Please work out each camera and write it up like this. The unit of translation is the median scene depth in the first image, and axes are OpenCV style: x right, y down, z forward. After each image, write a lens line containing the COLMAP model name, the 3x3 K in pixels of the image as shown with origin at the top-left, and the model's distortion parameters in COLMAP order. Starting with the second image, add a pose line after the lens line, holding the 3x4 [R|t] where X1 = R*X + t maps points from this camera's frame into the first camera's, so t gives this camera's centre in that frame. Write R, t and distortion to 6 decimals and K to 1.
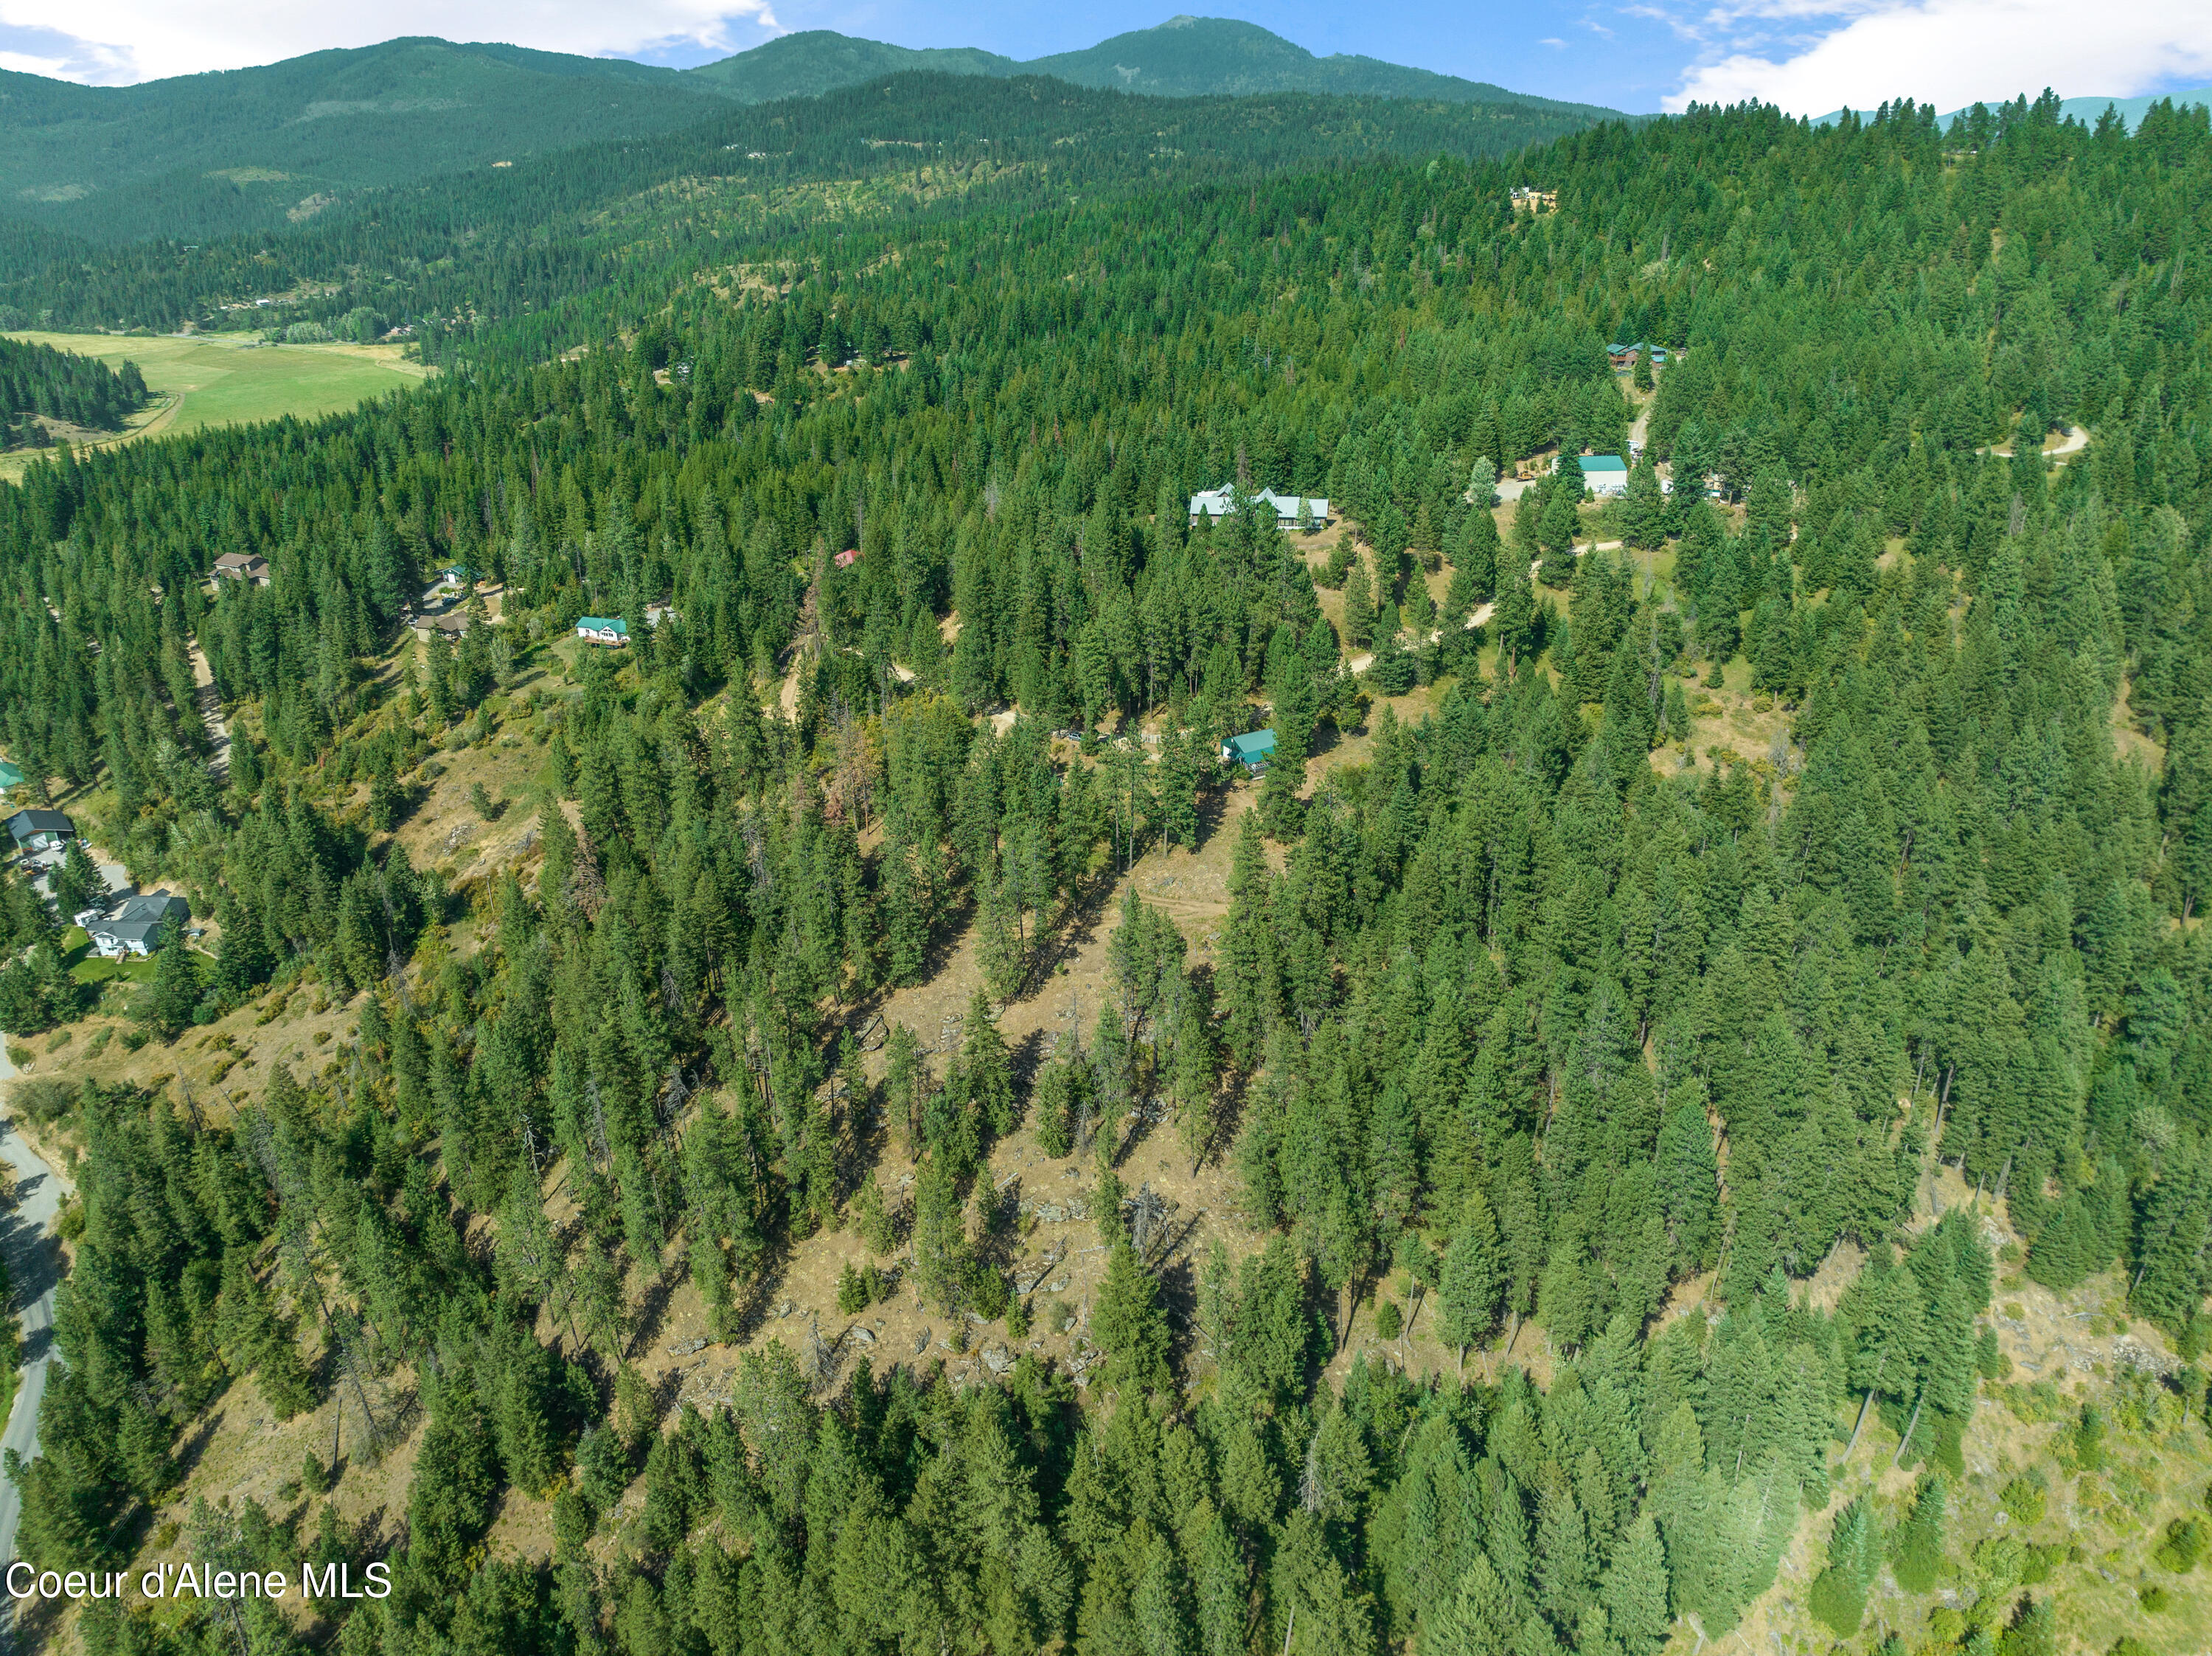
lens RADIAL K [[1541.1, 0, 1106.0], [0, 1541.1, 828.0], [0, 0, 1]] dist [-0.031051, 0.002163]
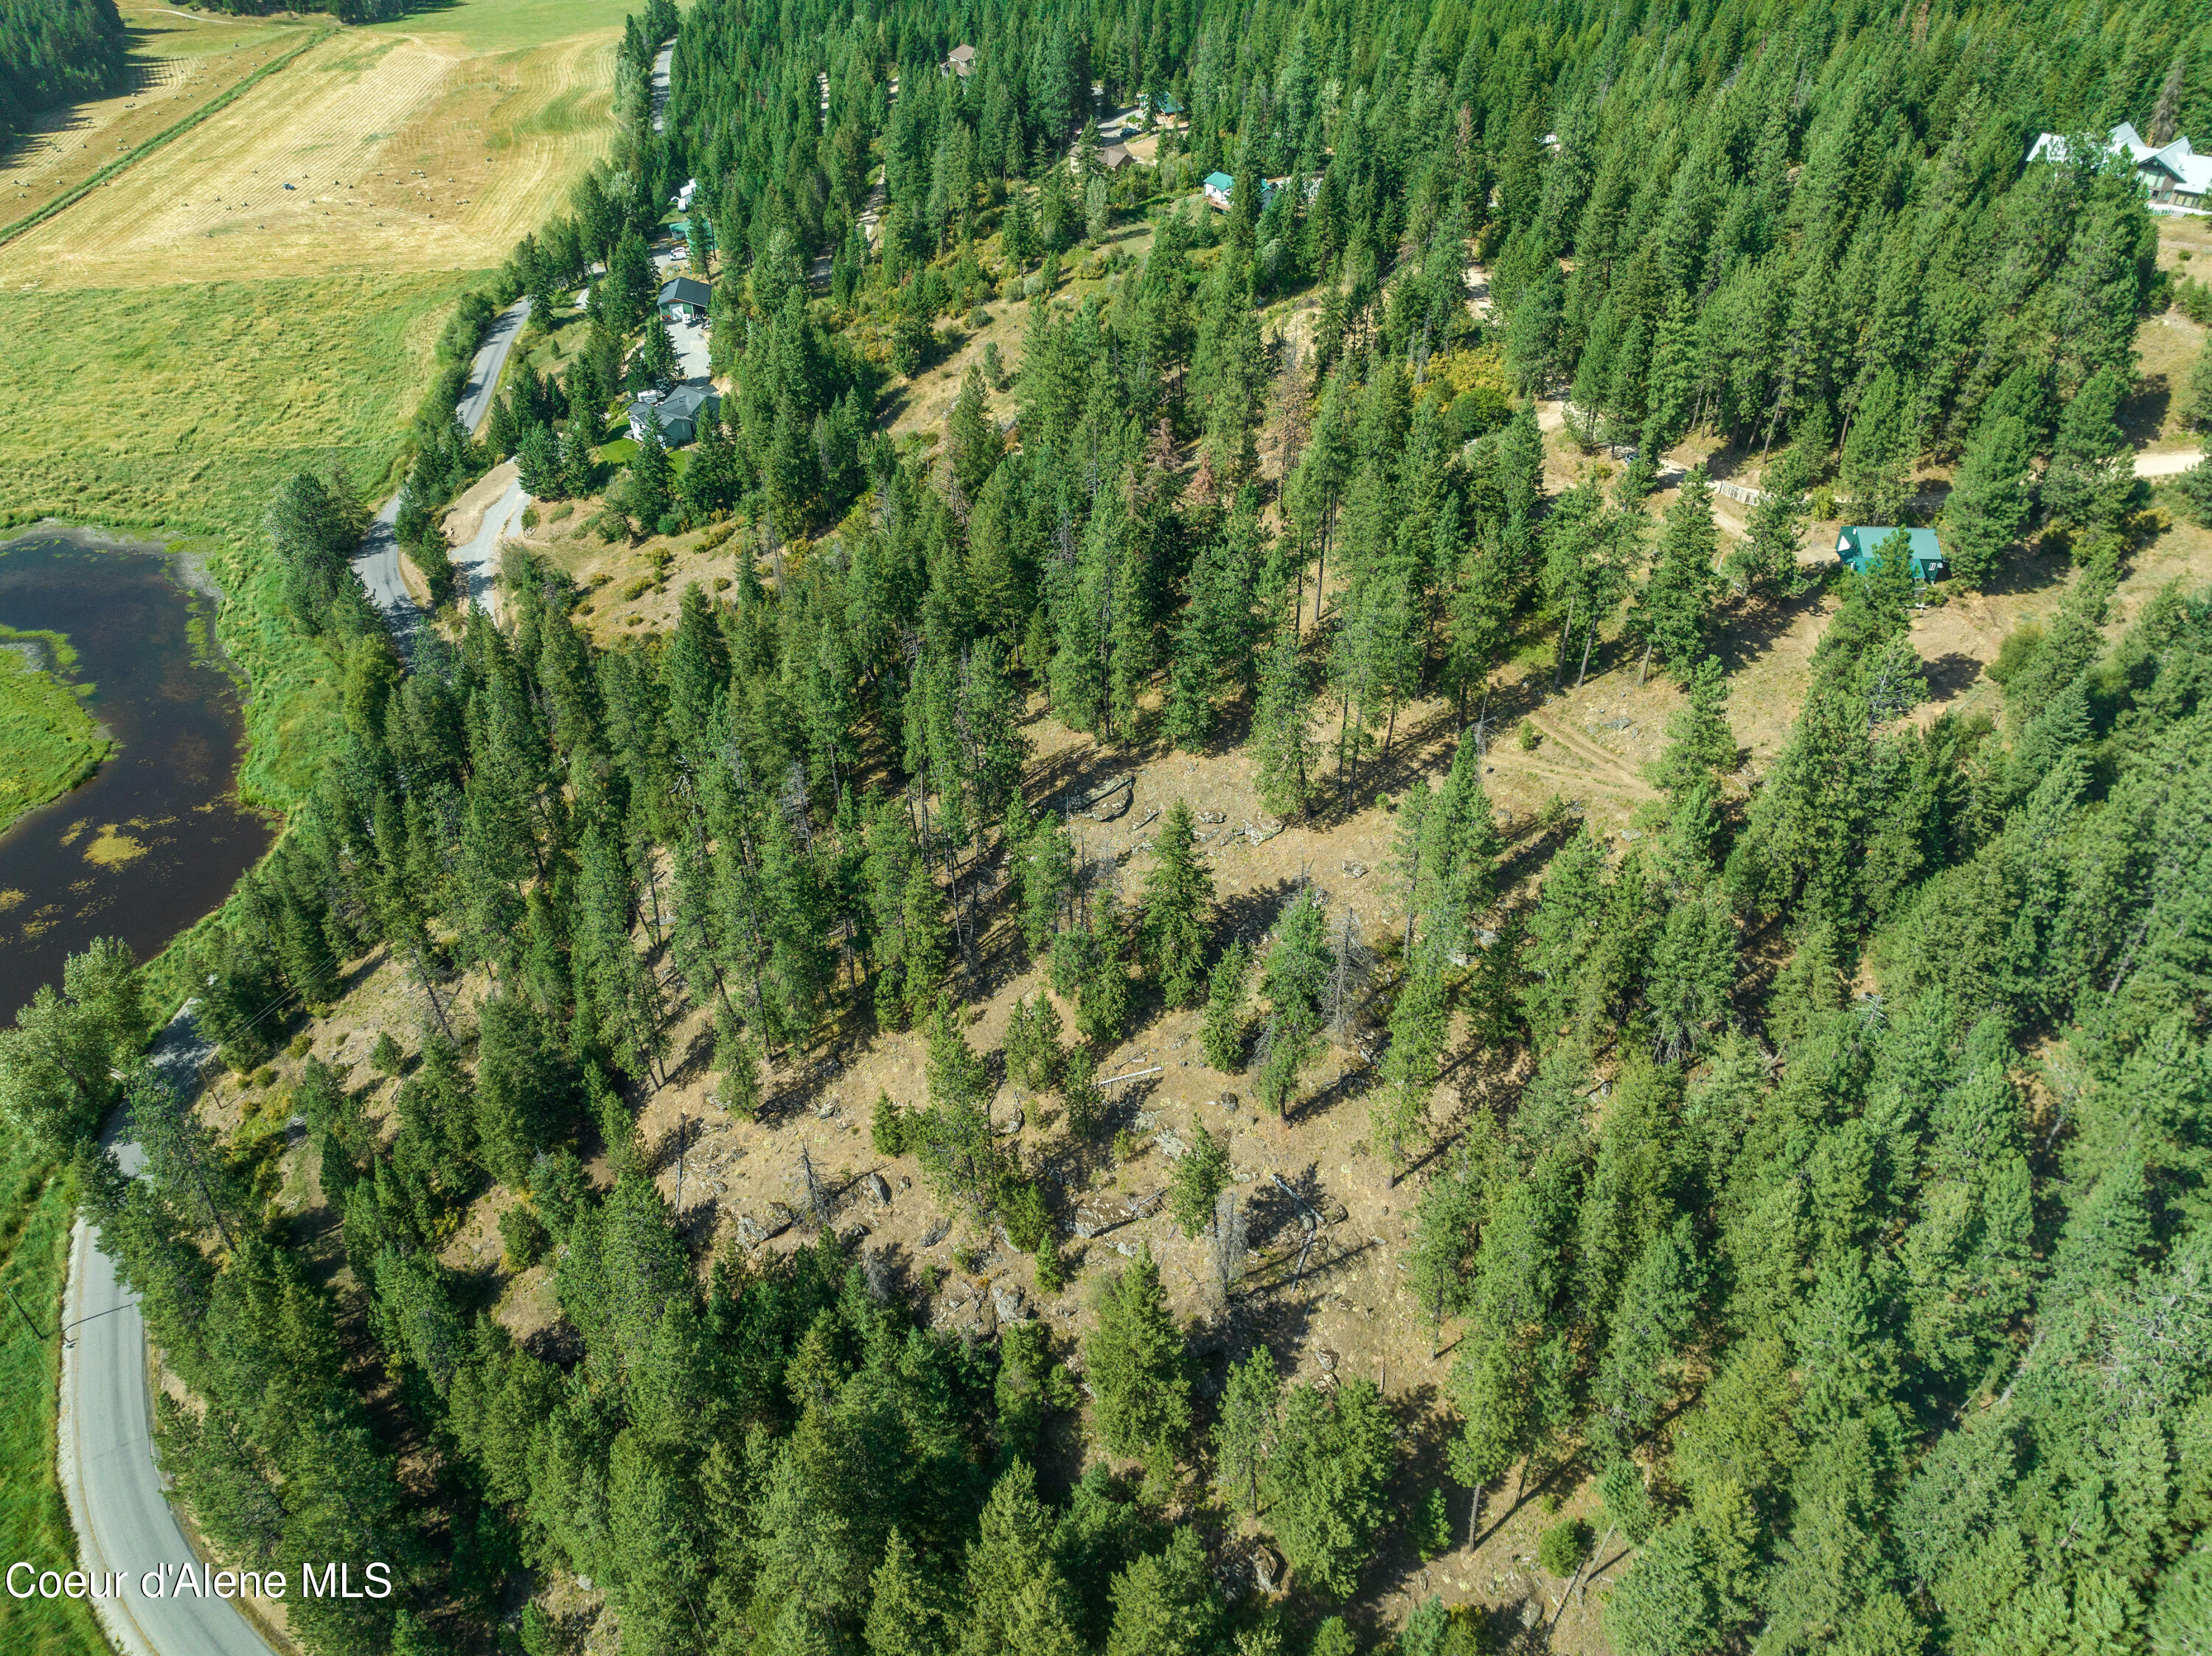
lens RADIAL K [[1541.1, 0, 1106.0], [0, 1541.1, 828.0], [0, 0, 1]] dist [-0.031051, 0.002163]
pose [[0.833022, 0.347877, -0.430180, 0.131758], [-0.234878, 0.926394, 0.294324, -0.054321], [0.500905, -0.144139, 0.853416, 0.294703]]
